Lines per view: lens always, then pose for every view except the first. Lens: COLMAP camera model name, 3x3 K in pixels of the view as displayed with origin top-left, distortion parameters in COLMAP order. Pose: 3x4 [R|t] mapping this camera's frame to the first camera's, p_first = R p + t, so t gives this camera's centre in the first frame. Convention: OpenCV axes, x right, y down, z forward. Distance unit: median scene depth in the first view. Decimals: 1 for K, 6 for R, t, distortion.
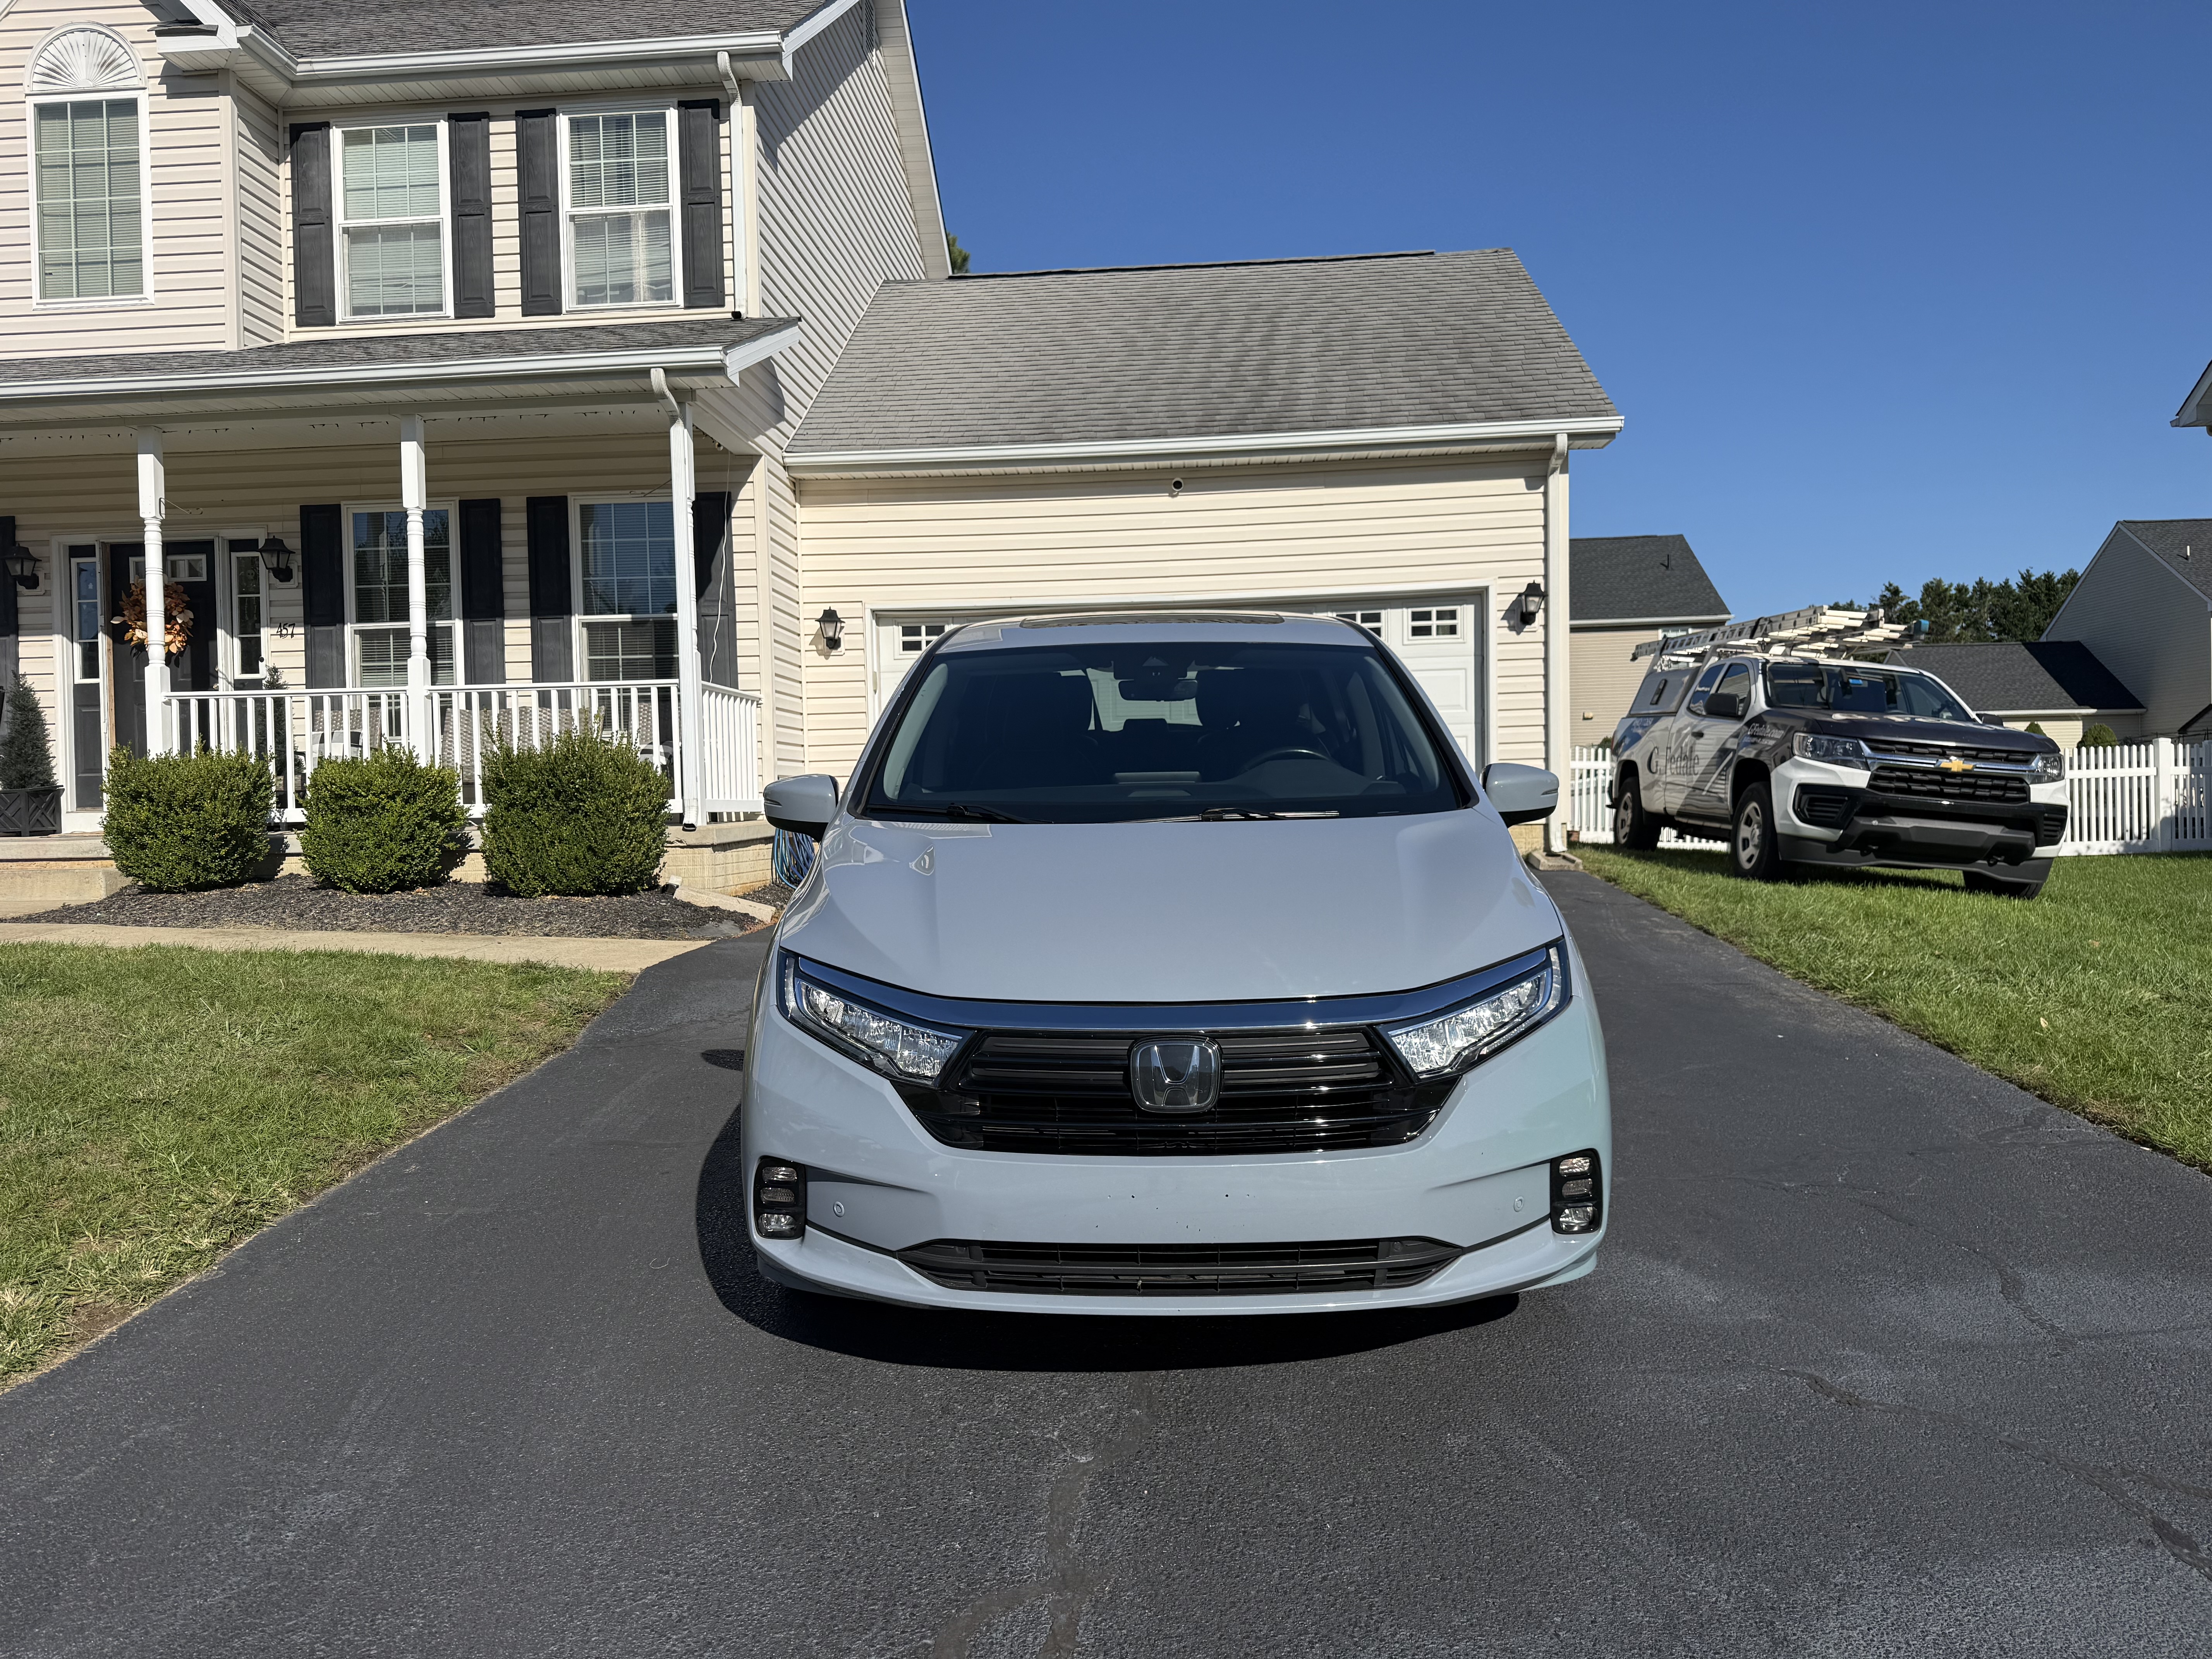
lens RADIAL K [[1553.2, 0, 1089.4], [0, 1553.2, 834.3], [0, 0, 1]] dist [0.003177, -0.017431]
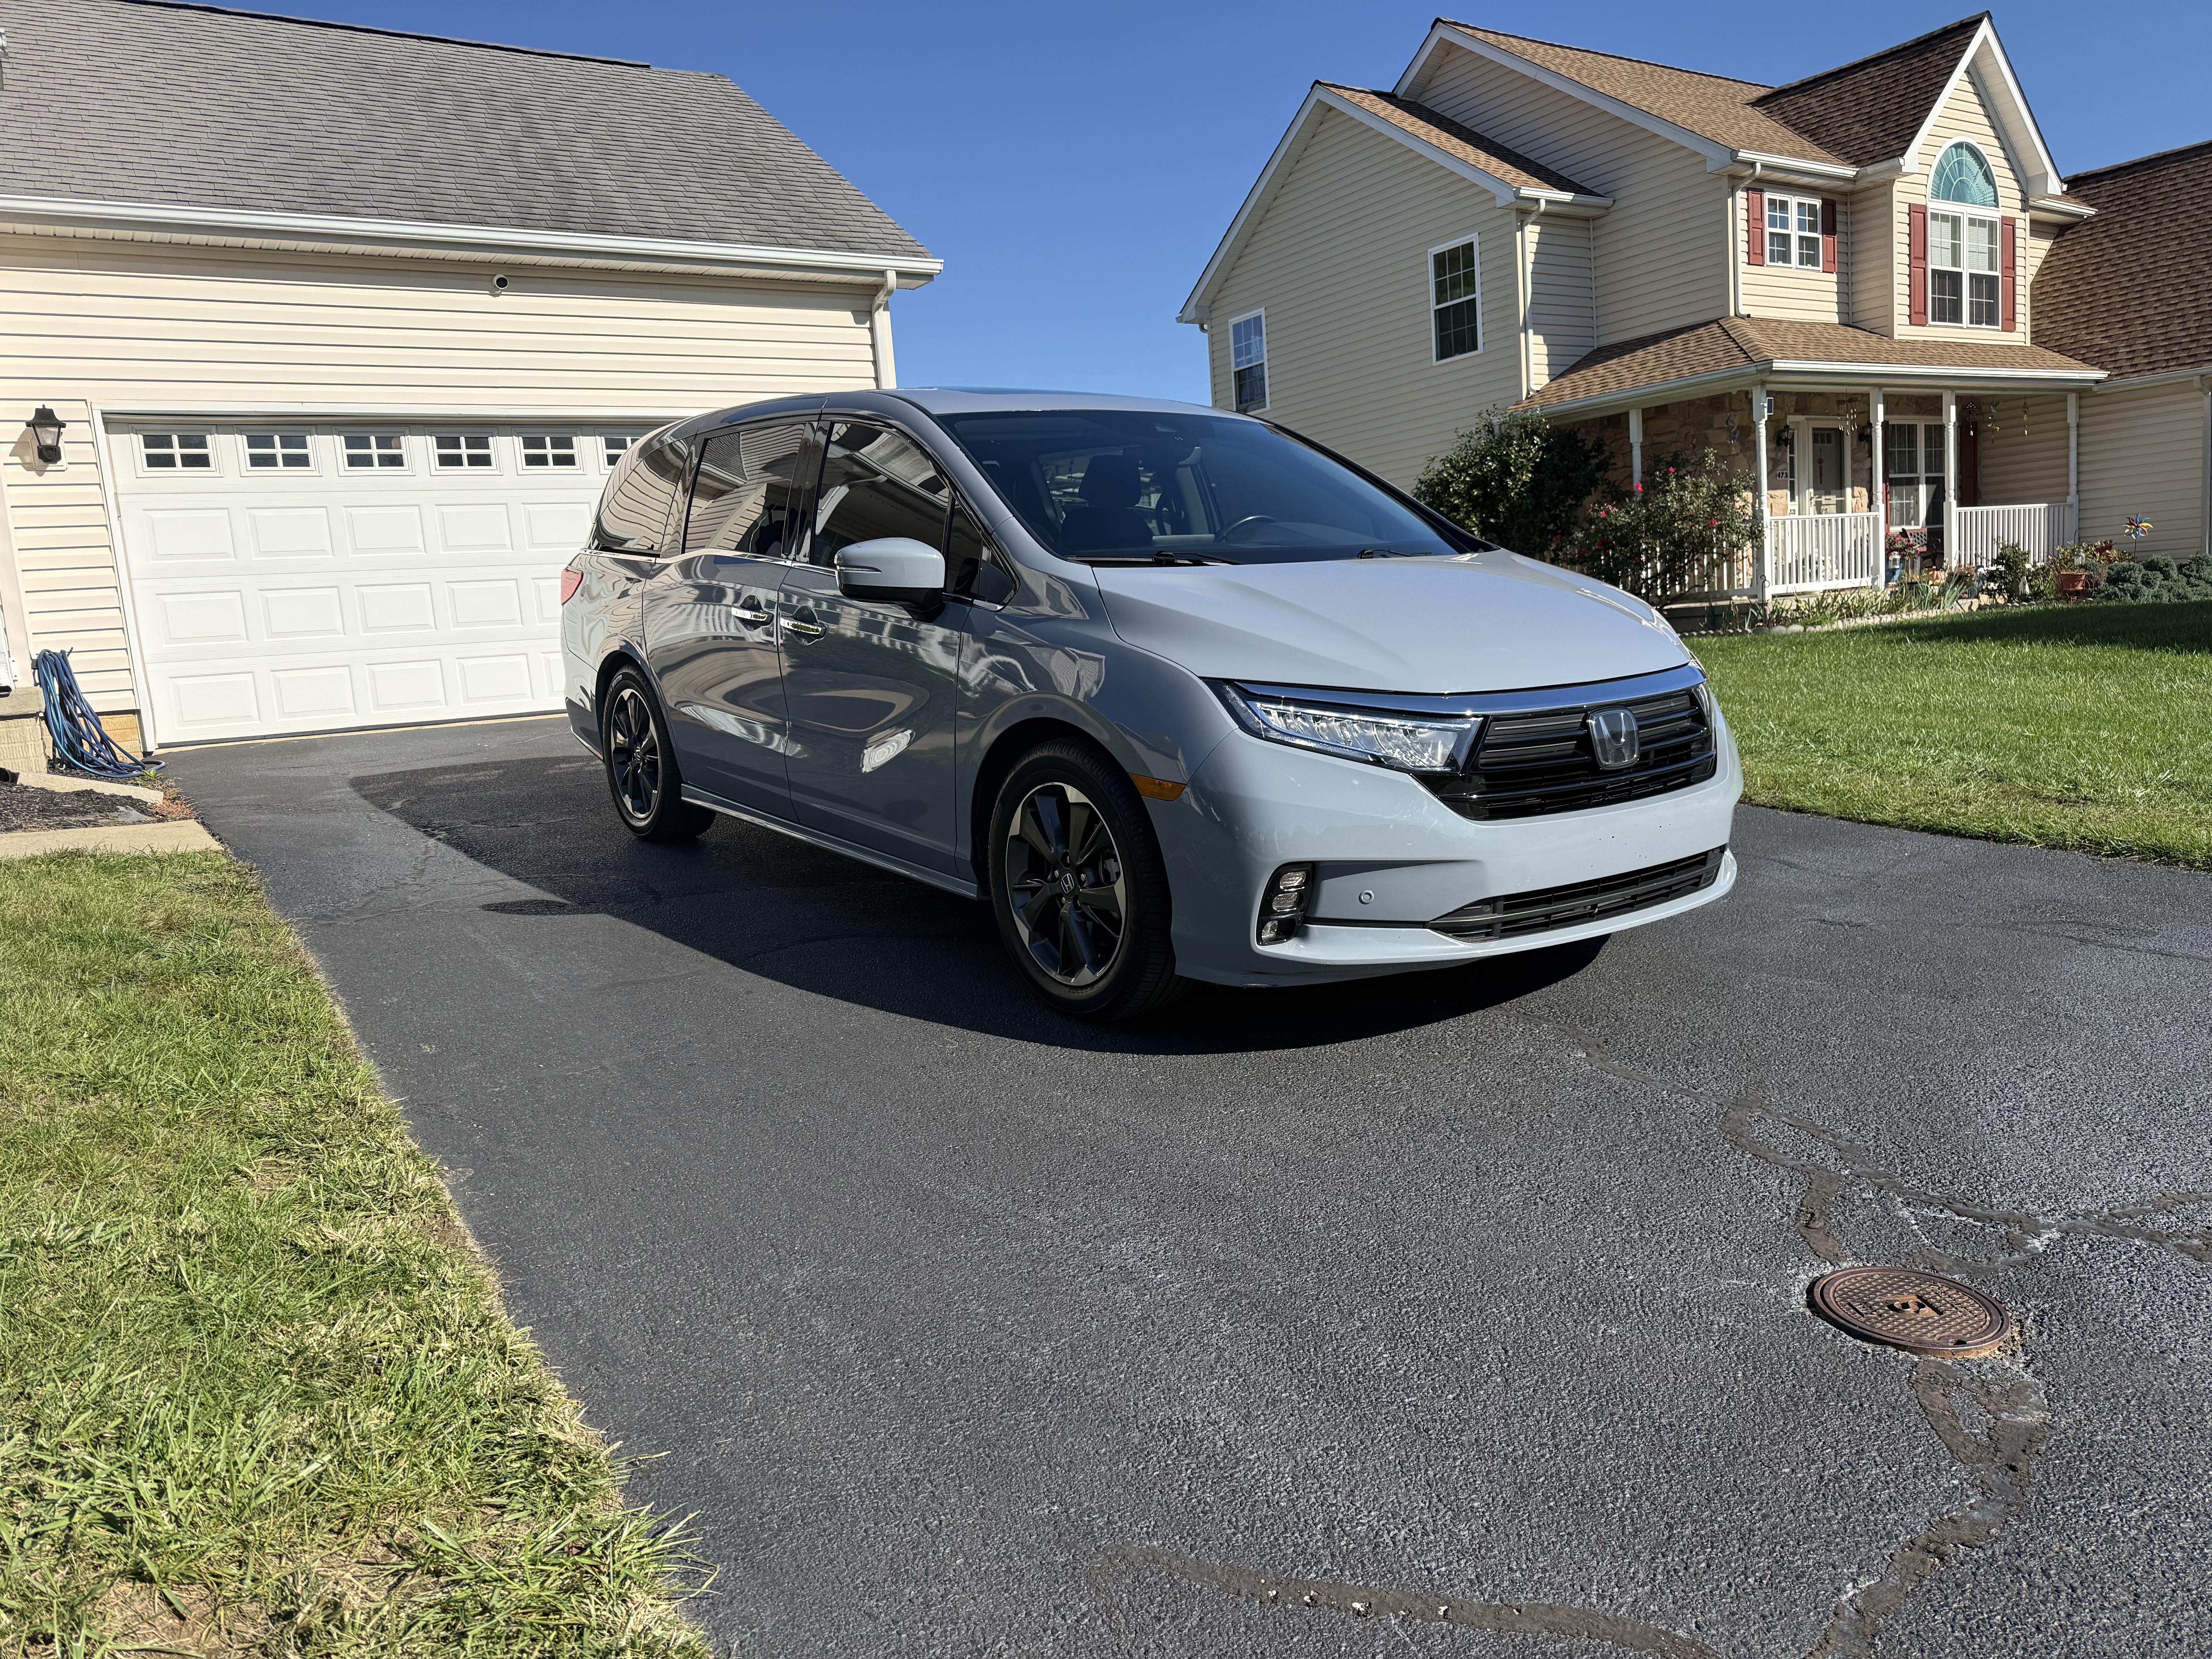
lens RADIAL K [[1562.2, 0, 1204.7], [0, 1562.2, 827.1], [0, 0, 1]] dist [0.037413, -0.067251]
pose [[0.775353, -0.112512, 0.621425, -0.221454], [0.063600, 0.992911, 0.100417, 0.016949], [-0.628317, -0.038336, 0.777012, 0.048389]]
